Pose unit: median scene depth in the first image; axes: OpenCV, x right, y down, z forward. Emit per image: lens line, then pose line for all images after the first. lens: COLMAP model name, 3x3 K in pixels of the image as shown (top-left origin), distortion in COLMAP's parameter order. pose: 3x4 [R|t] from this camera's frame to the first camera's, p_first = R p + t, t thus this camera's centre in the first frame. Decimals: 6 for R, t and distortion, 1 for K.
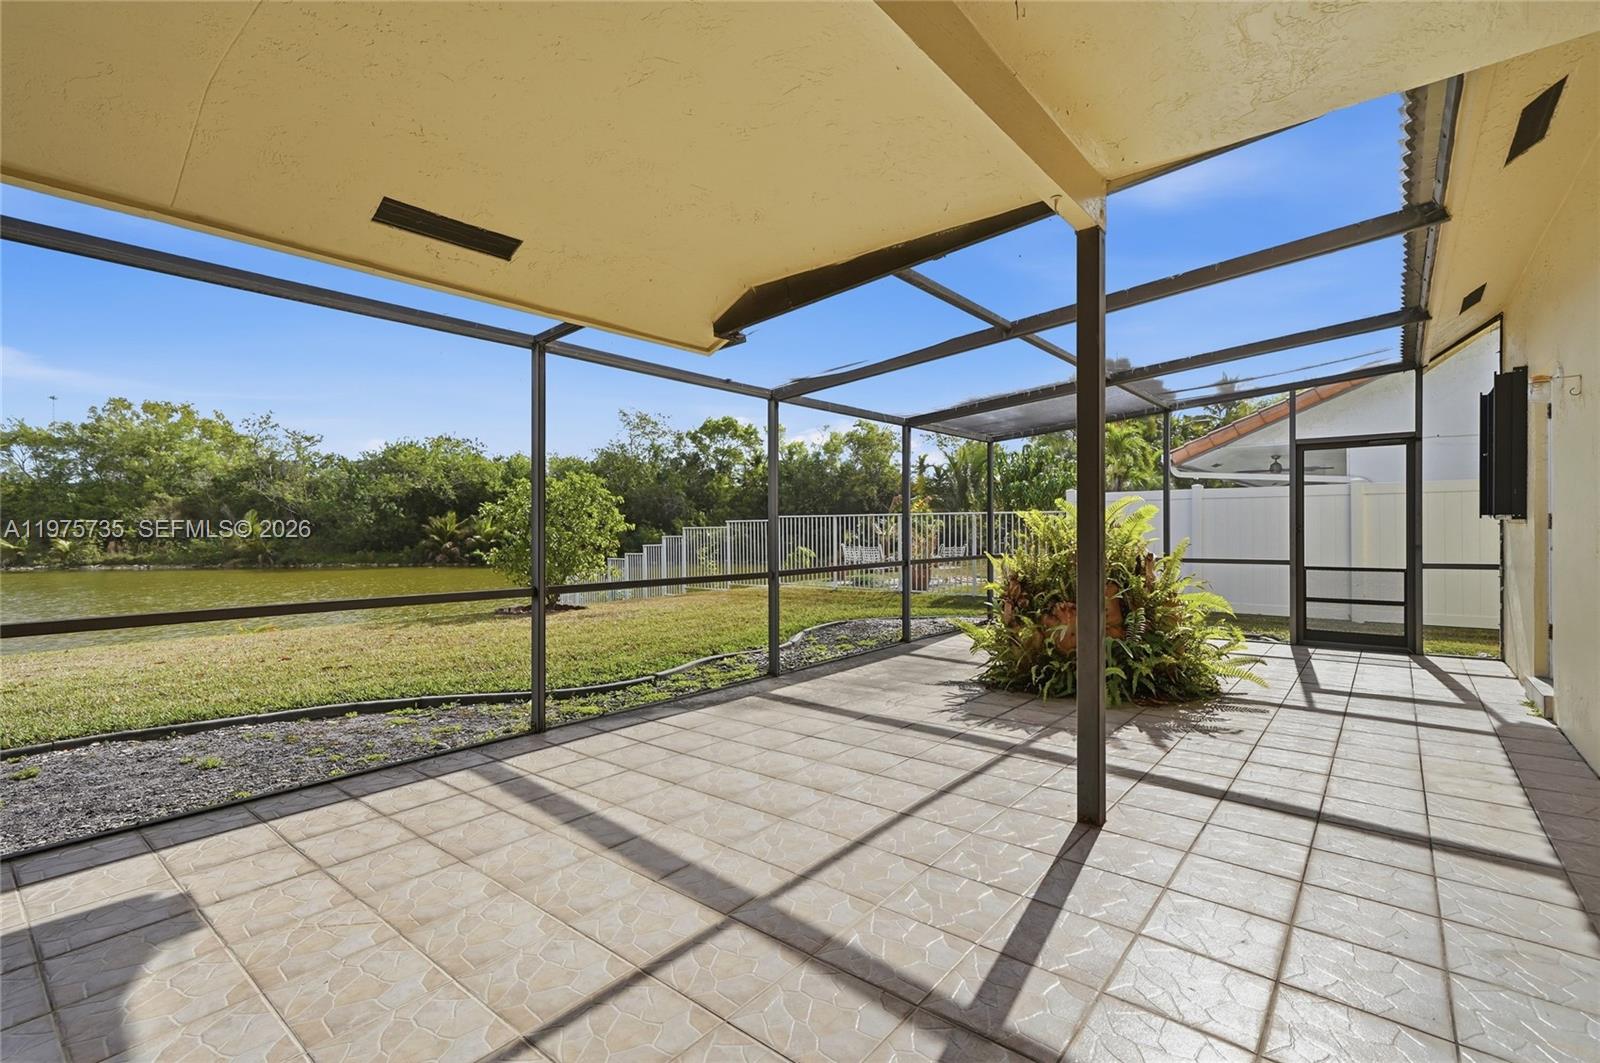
lens RADIAL K [[731.1, 0, 806.2], [0, 731.1, 536.1], [0, 0, 1]] dist [0.000227, 0.003697]
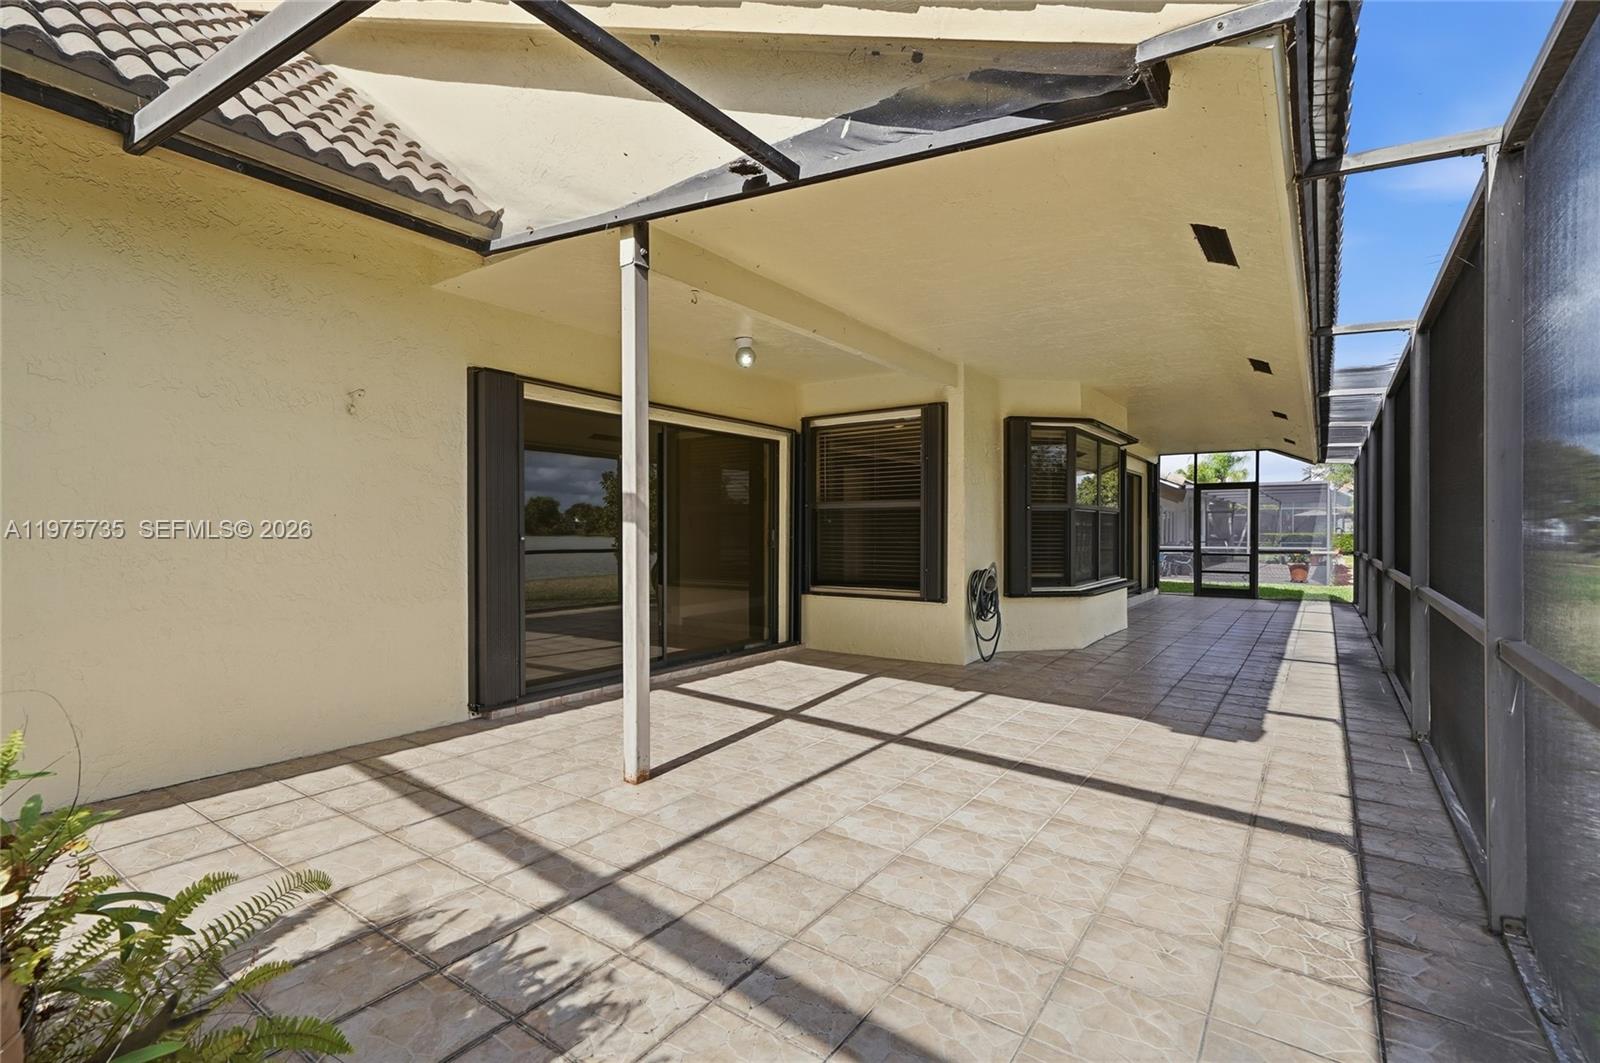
lens RADIAL K [[731.1, 0, 808.8], [0, 731.1, 536.6], [0, 0, 1]] dist [0.000227, 0.003697]
pose [[-0.997534, 0.002802, -0.070130, 0.165228], [0.001402, 0.999799, 0.020003, -0.013334], [0.070172, 0.019855, -0.997337, 1.776861]]
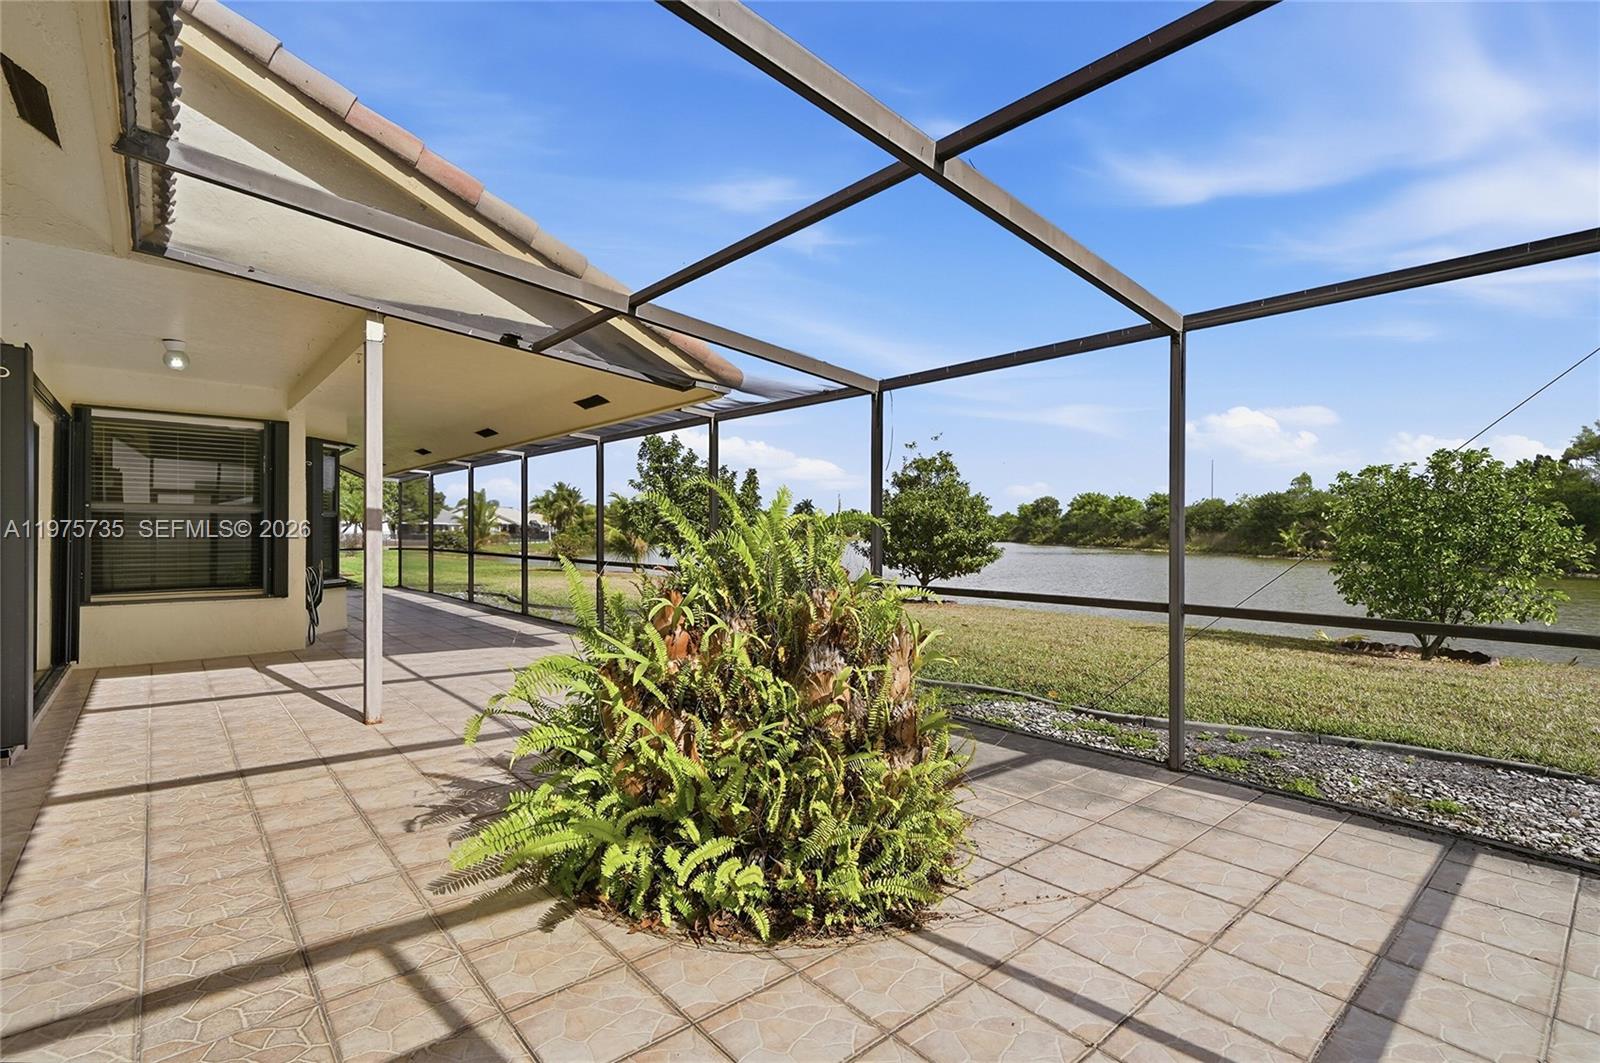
lens RADIAL K [[731.1, 0, 799.5], [0, 731.1, 530.9], [0, 0, 1]] dist [0.000227, 0.003697]
pose [[-0.174976, 0.003556, -0.984566, 1.452358], [-0.017165, 0.999830, 0.006662, -0.036323], [0.984423, 0.018066, -0.174886, 1.778344]]
